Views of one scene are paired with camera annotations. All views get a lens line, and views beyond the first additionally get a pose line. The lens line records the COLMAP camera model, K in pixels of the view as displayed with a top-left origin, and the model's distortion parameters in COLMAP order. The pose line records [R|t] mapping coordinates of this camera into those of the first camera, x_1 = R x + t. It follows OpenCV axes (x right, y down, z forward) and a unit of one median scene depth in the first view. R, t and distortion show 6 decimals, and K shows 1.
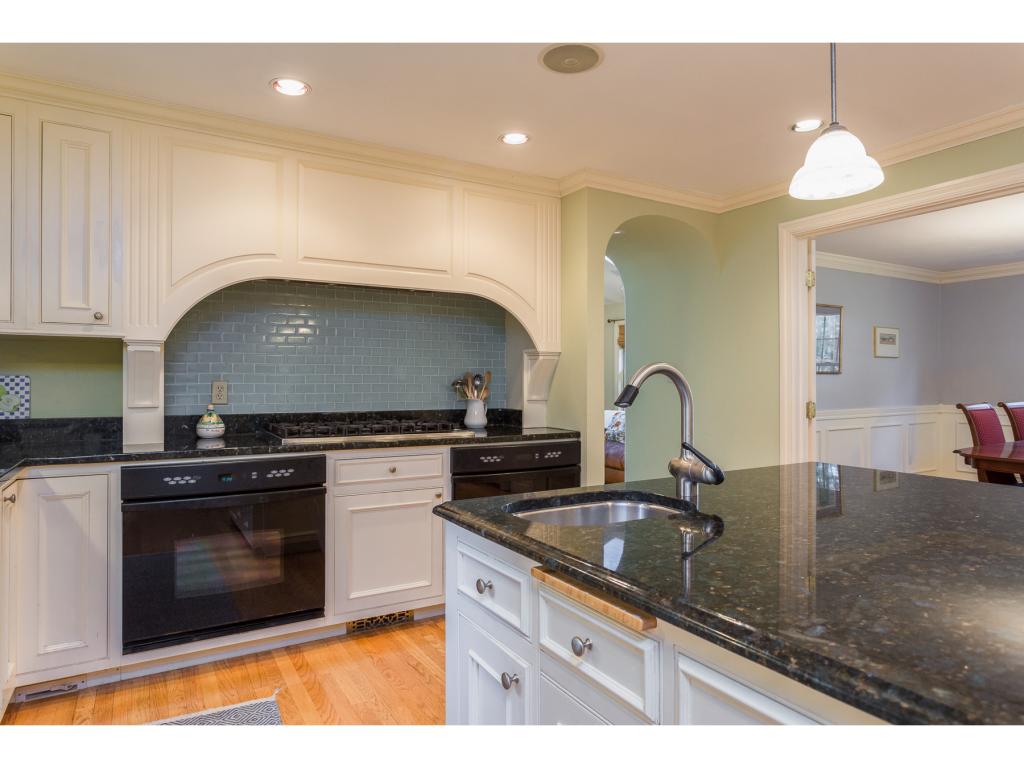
lens RADIAL K [[620.1, 0, 510.5], [0, 620.1, 380.4], [0, 0, 1]] dist [0.009831, 0.003151]
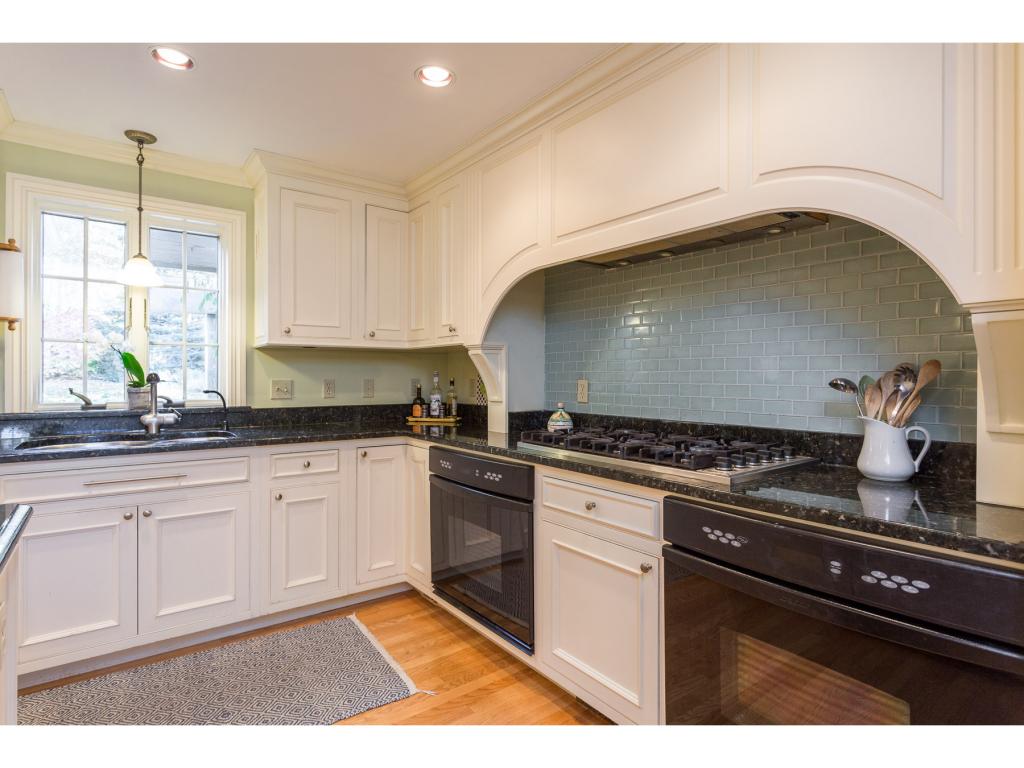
lens RADIAL K [[539.1, 0, 509.5], [0, 539.1, 380.9], [0, 0, 1]] dist [0.004636, 0.001761]
pose [[0.129146, 0.006713, -0.991603, 0.394732], [-0.002208, 0.999977, 0.006482, -0.002144], [0.991623, 0.001352, 0.129158, 0.804192]]
